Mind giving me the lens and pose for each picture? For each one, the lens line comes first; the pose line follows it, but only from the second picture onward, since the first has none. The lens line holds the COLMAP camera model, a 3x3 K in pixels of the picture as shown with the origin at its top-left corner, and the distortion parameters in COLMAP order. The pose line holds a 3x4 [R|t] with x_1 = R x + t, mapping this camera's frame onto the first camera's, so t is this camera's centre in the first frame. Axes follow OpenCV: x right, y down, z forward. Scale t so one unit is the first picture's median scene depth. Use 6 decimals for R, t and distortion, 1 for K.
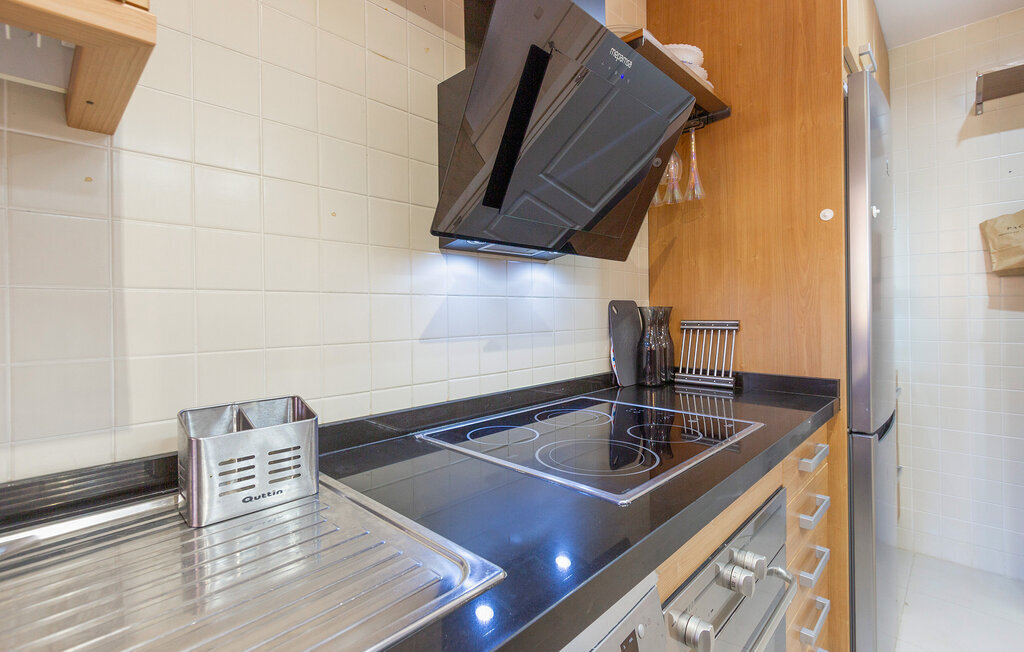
lens RADIAL K [[466.0, 0, 517.0], [0, 466.0, 314.2], [0, 0, 1]] dist [0.004540, -0.000236]
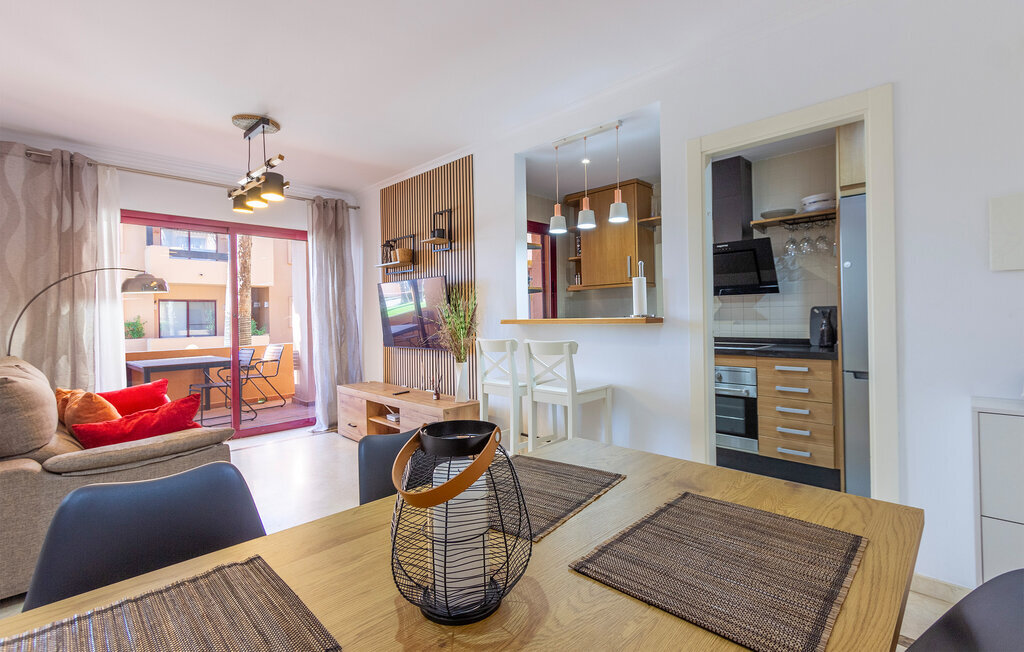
lens RADIAL K [[466.0, 0, 517.0], [0, 466.0, 314.2], [0, 0, 1]] dist [0.004540, -0.000236]
pose [[-0.022951, 0.004347, -0.999727, 2.755902], [0.012086, 0.999919, 0.004070, -0.022811], [0.999664, -0.011990, -0.023002, -0.388425]]
